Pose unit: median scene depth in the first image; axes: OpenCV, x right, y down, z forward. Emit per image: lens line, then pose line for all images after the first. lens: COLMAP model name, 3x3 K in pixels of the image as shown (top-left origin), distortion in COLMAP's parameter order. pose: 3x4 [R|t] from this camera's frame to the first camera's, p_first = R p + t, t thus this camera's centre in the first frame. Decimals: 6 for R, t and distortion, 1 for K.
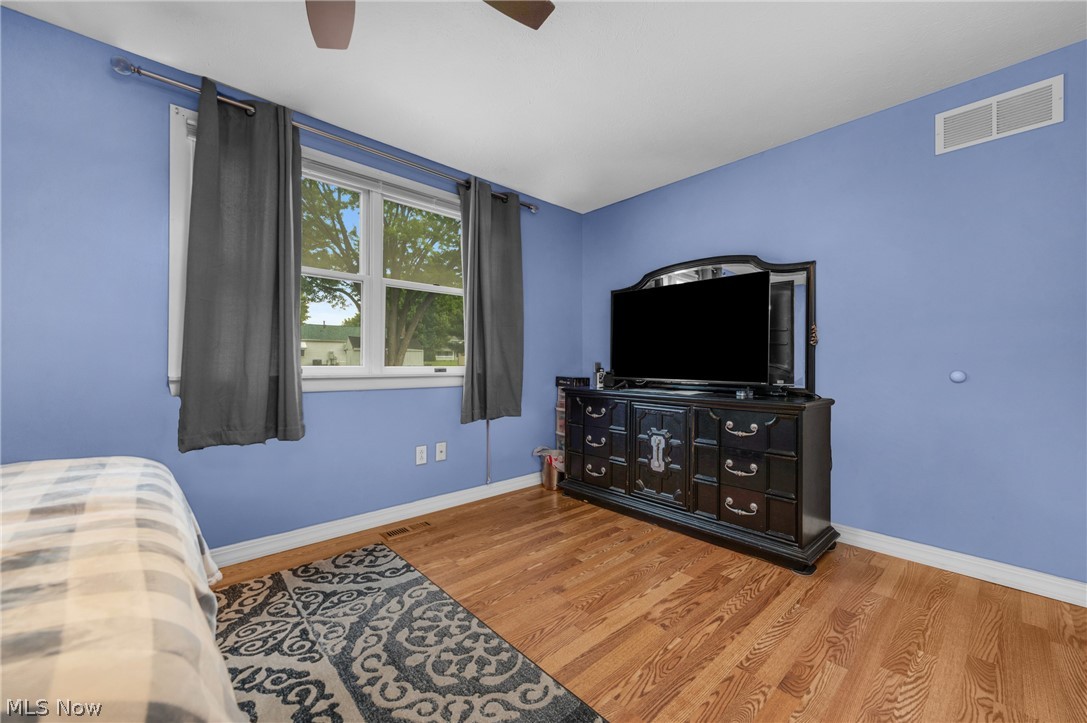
lens RADIAL K [[424.4, 0, 545.2], [0, 424.4, 362.9], [0, 0, 1]] dist [0.012789, -0.001030]
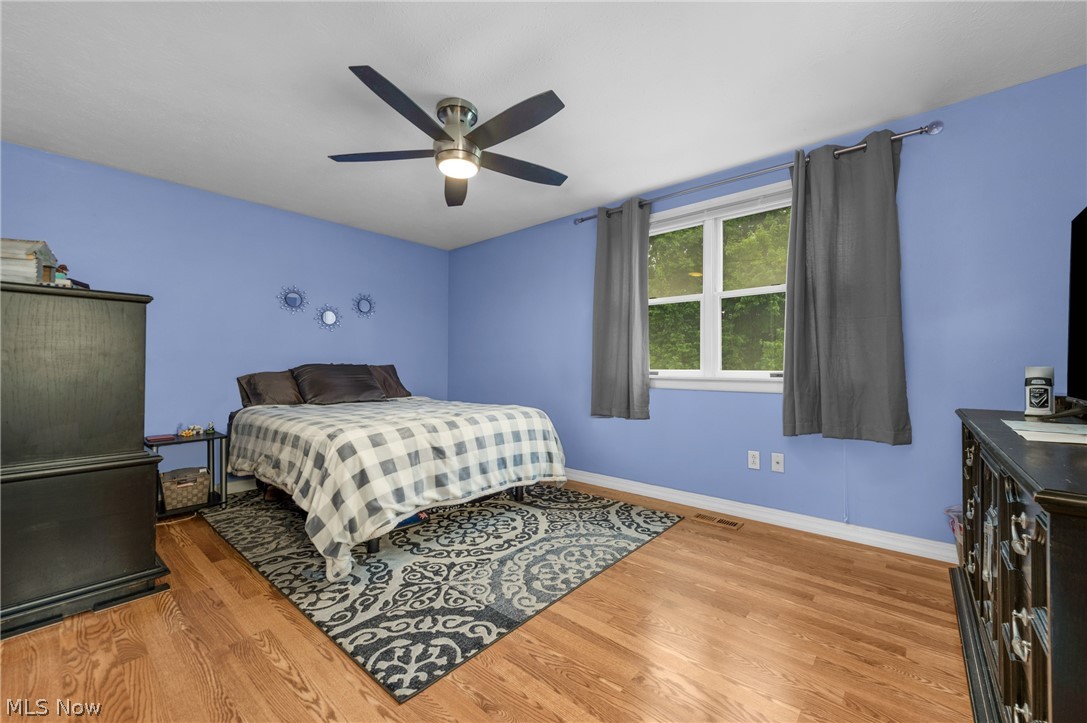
lens RADIAL K [[424.4, 0, 570.9], [0, 424.4, 365.2], [0, 0, 1]] dist [0.012789, -0.001030]
pose [[0.145893, -0.005339, -0.989286, 0.925047], [-0.000947, 0.999984, -0.005537, 0.000886], [0.989300, 0.001745, 0.145886, 0.624521]]
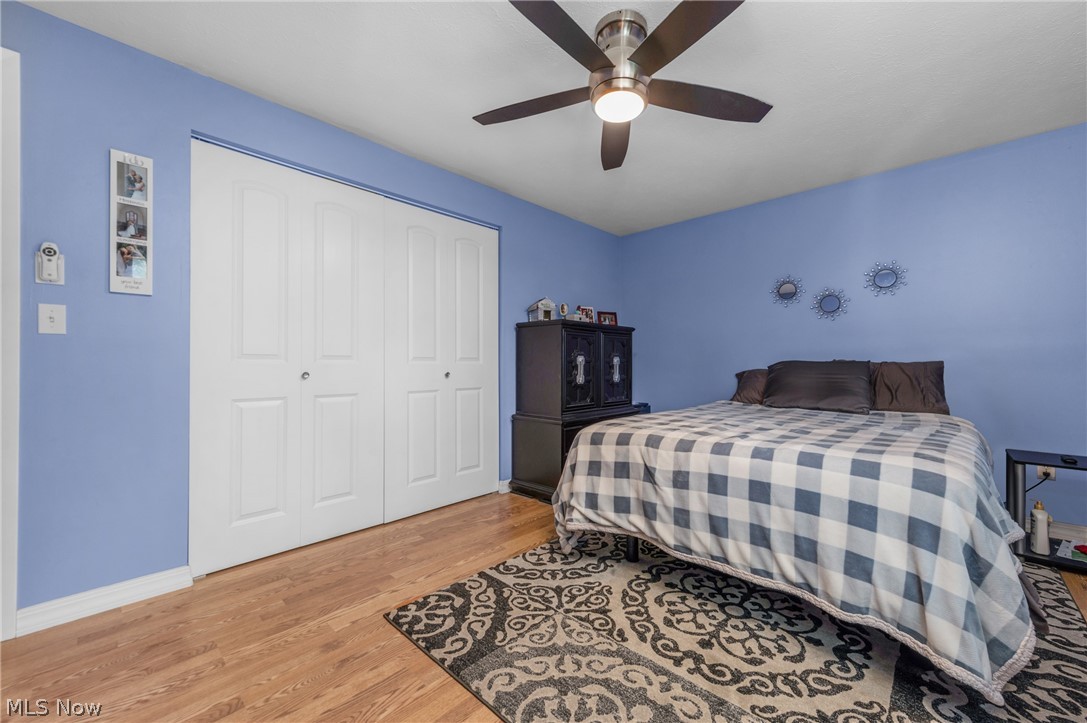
lens RADIAL K [[424.4, 0, 544.4], [0, 424.4, 362.4], [0, 0, 1]] dist [0.012789, -0.001030]
pose [[-0.997304, -0.003766, -0.073280, -0.357021], [-0.003755, 0.999993, -0.000295, -0.006307], [0.073280, -0.000019, -0.997311, 1.614695]]
